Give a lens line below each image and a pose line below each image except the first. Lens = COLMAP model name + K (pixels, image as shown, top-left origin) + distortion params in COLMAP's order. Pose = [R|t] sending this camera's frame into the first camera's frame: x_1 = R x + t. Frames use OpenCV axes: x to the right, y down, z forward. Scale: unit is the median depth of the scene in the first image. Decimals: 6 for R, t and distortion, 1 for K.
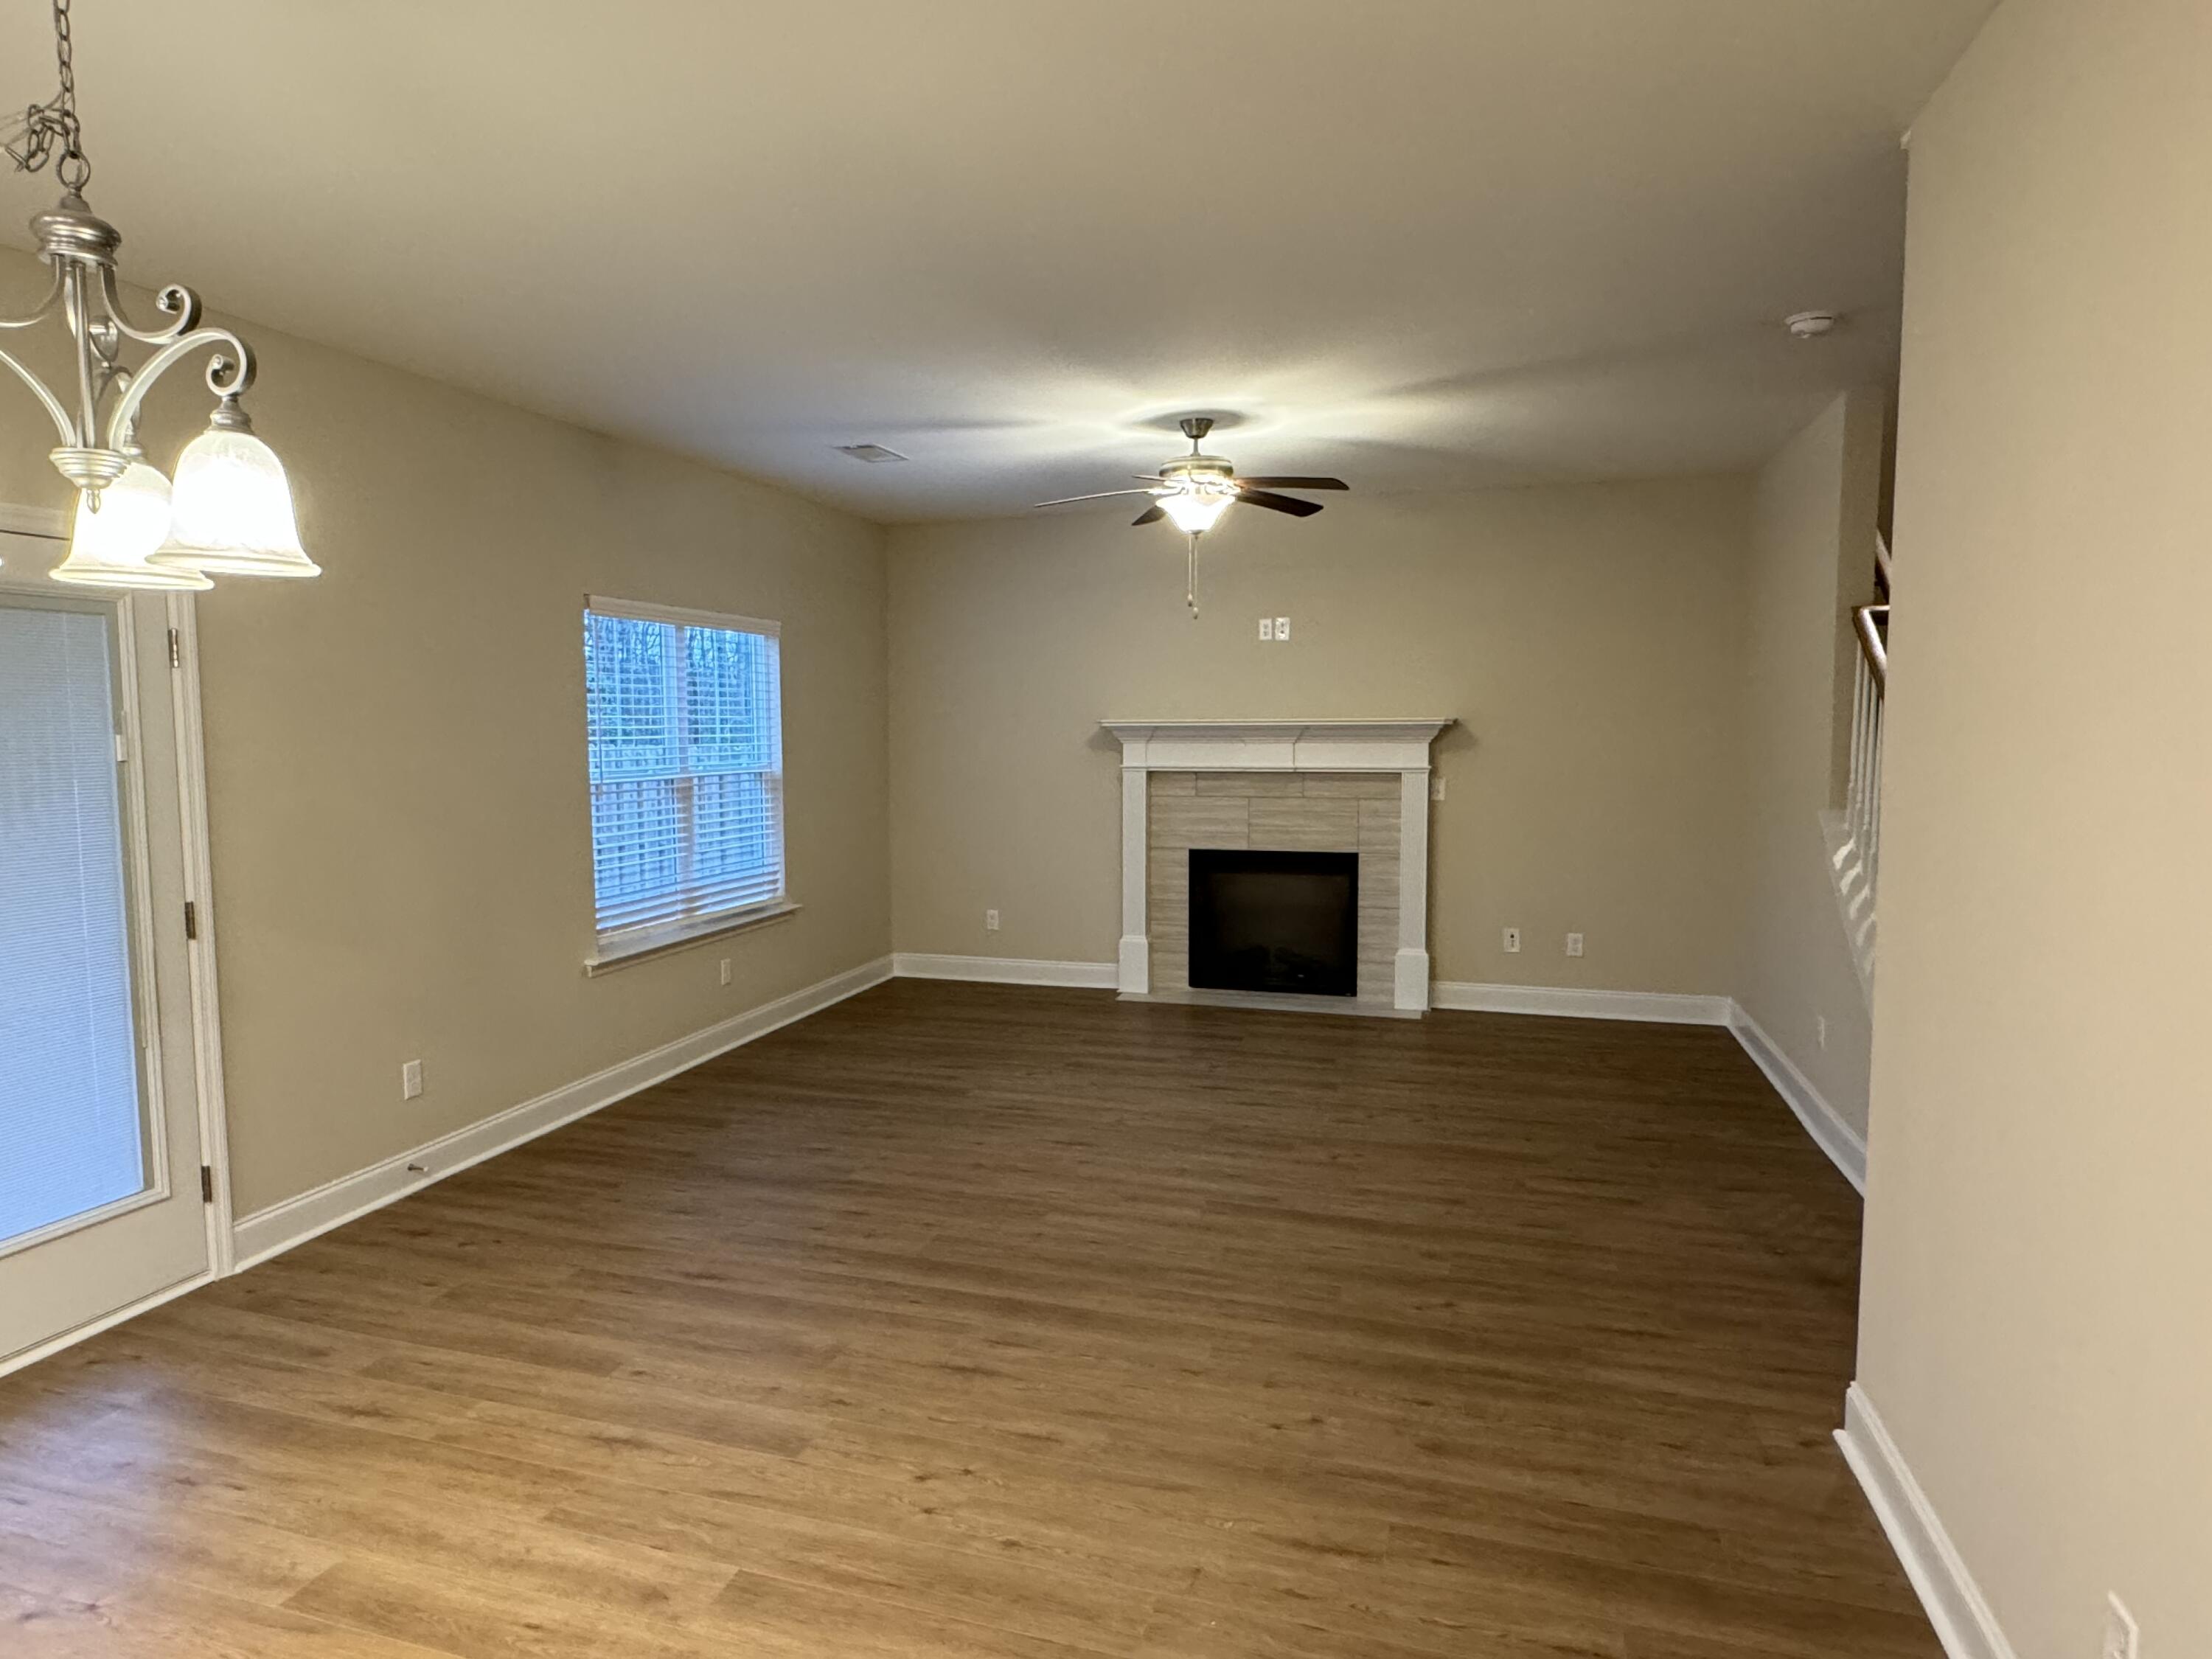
lens RADIAL K [[1328.6, 0, 1109.6], [0, 1328.6, 831.4], [0, 0, 1]] dist [-0.002075, 0.002005]
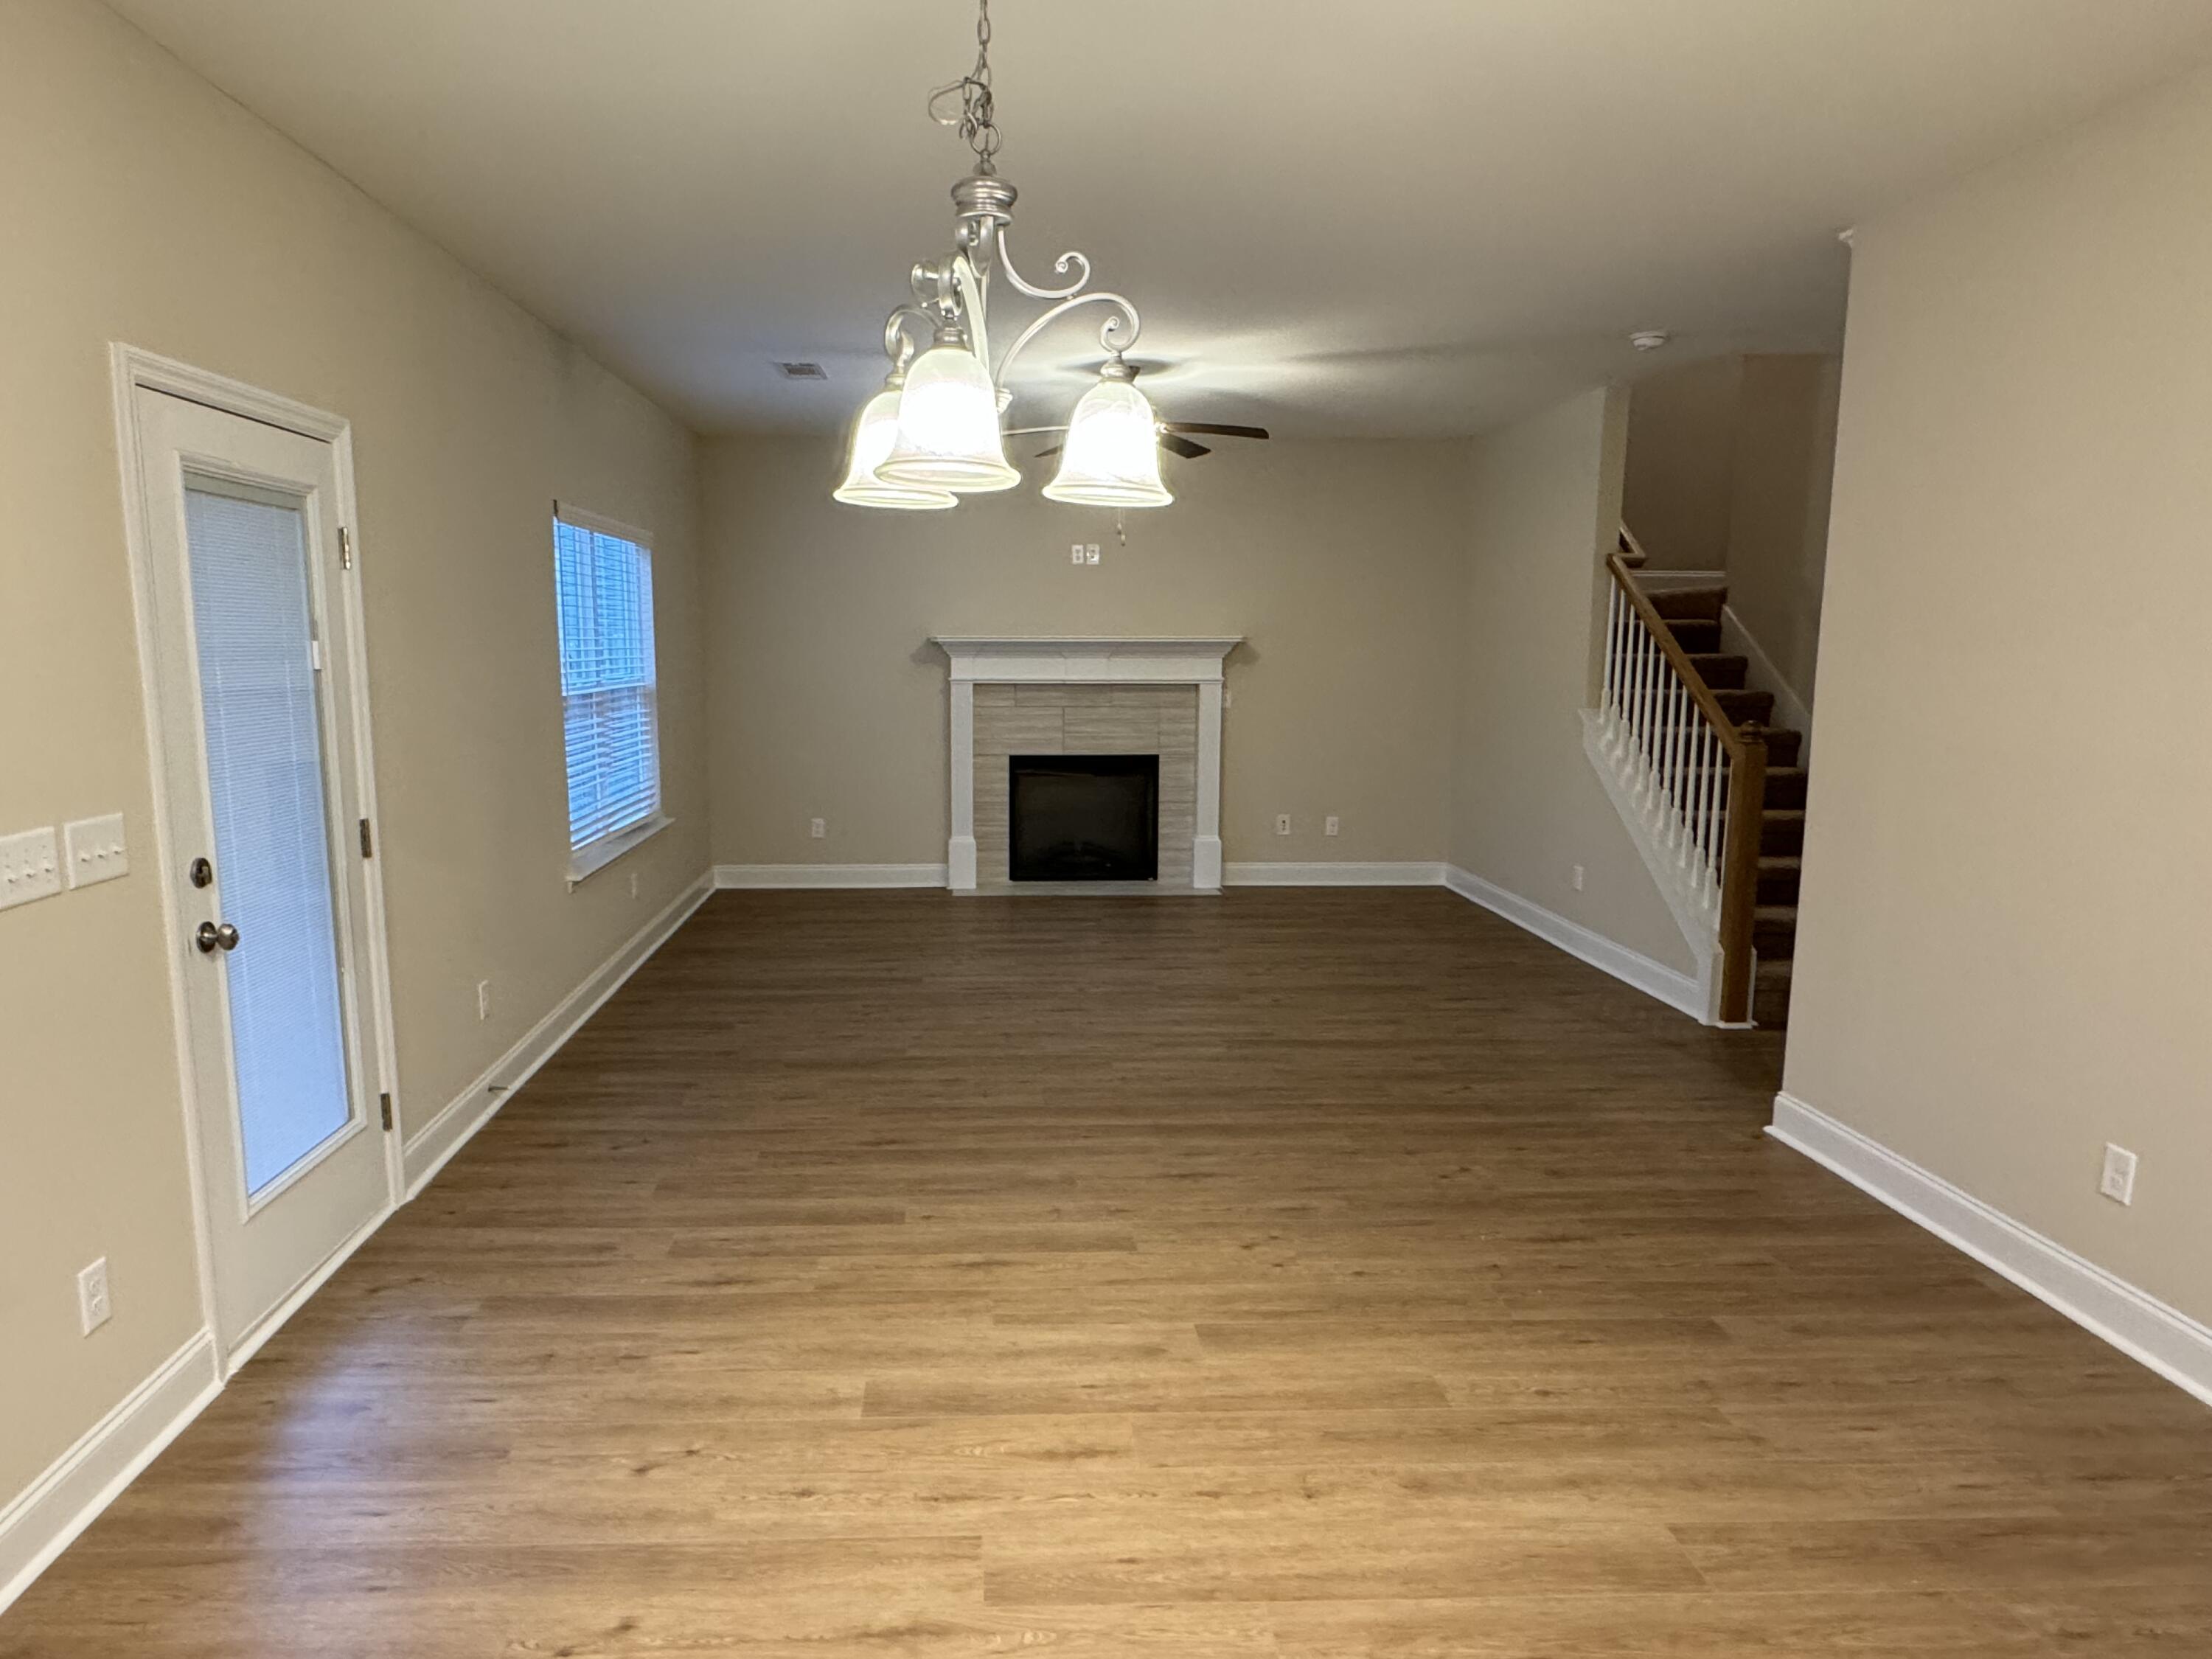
lens RADIAL K [[1328.6, 0, 1017.6], [0, 1328.6, 829.2], [0, 0, 1]] dist [-0.002075, 0.002005]
pose [[0.935958, -0.042313, 0.349561, -0.547206], [0.021903, 0.997827, 0.062138, 0.010756], [-0.351431, -0.050503, 0.934851, -0.048255]]
